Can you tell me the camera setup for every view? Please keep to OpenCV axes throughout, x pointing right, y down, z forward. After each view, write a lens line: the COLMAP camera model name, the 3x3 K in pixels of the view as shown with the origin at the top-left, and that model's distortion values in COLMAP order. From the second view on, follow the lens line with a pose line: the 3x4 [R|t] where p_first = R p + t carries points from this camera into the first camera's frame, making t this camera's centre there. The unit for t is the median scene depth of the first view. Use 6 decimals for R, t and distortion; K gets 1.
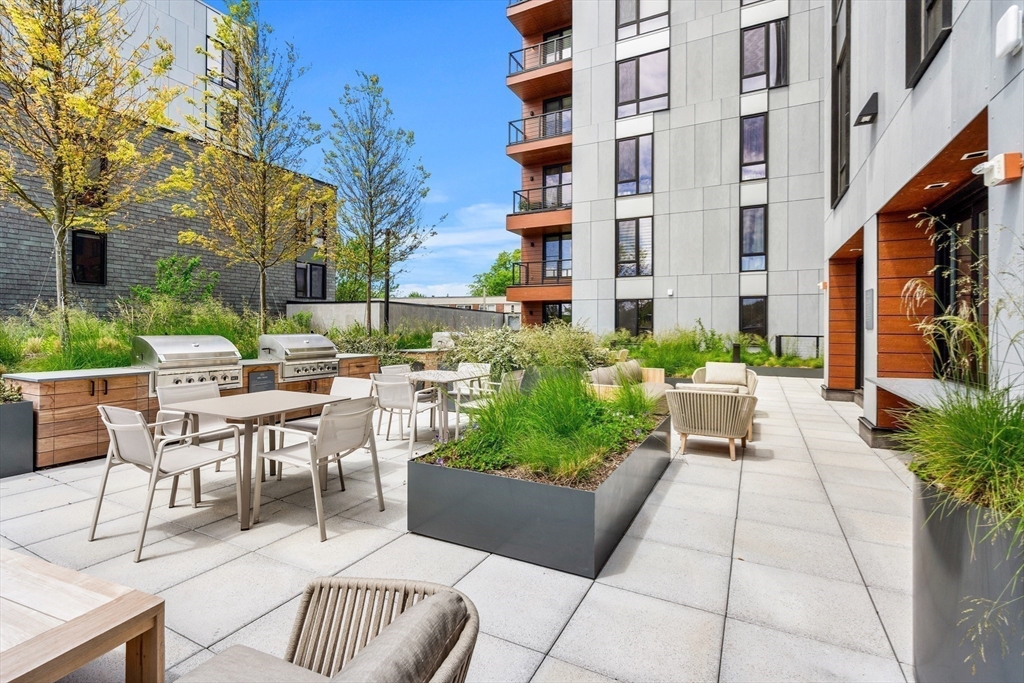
lens RADIAL K [[468.5, 0, 513.3], [0, 468.5, 326.5], [0, 0, 1]] dist [-0.000295, -0.000005]
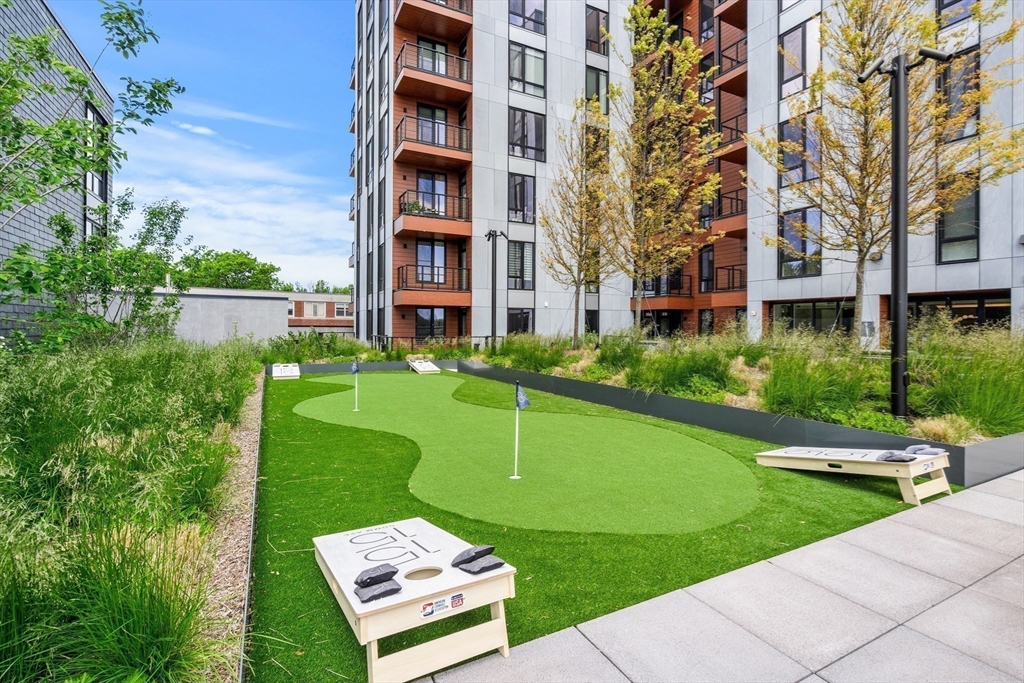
lens RADIAL K [[468.5, 0, 513.3], [0, 468.5, 326.5], [0, 0, 1]] dist [-0.000295, -0.000005]
pose [[0.572885, 0.002687, 0.819632, -0.706647], [0.001499, 0.999990, -0.004326, -0.005009], [-0.819635, 0.003707, 0.572875, 0.302137]]
